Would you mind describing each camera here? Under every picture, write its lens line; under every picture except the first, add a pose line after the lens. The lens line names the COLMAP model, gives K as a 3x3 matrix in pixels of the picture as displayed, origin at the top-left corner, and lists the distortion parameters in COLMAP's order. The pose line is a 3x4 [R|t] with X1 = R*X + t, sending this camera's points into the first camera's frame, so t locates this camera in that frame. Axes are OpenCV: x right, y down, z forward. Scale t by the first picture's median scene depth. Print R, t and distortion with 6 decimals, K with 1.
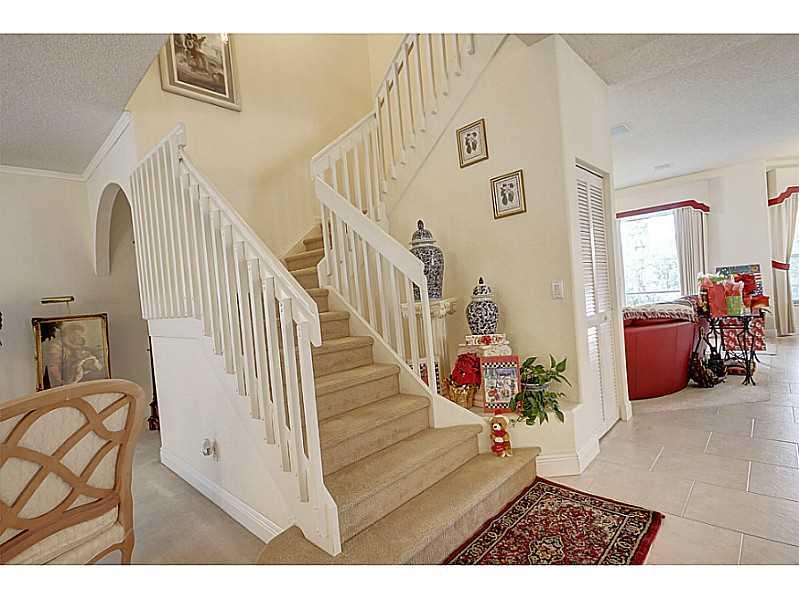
lens RADIAL K [[395.5, 0, 400.8], [0, 395.5, 300.2], [0, 0, 1]] dist [0.000662, 0.000112]
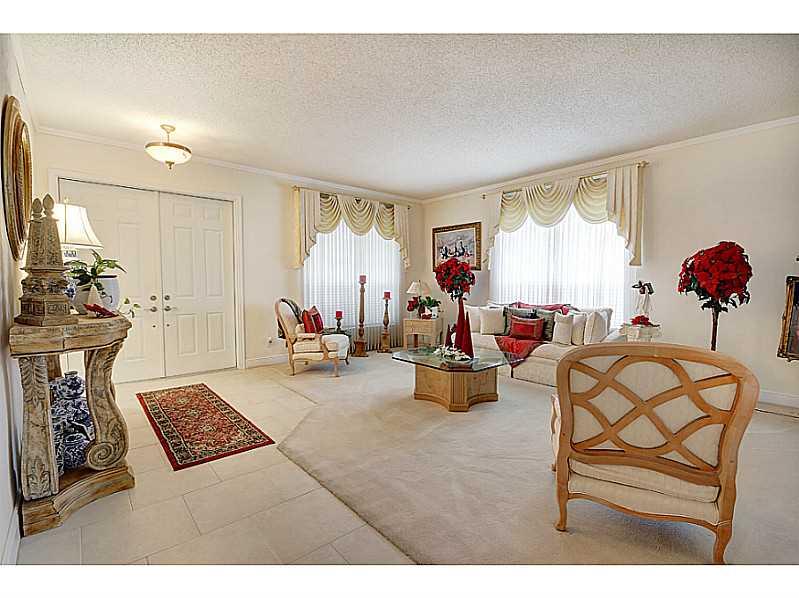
lens RADIAL K [[368.2, 0, 399.9], [0, 368.2, 299.0], [0, 0, 1]] dist [-0.004580, -0.000534]
pose [[-0.092066, 0.137430, -0.986224, 0.145269], [-0.018051, 0.990037, 0.139647, -0.021079], [0.995589, 0.030659, -0.088668, 0.355648]]
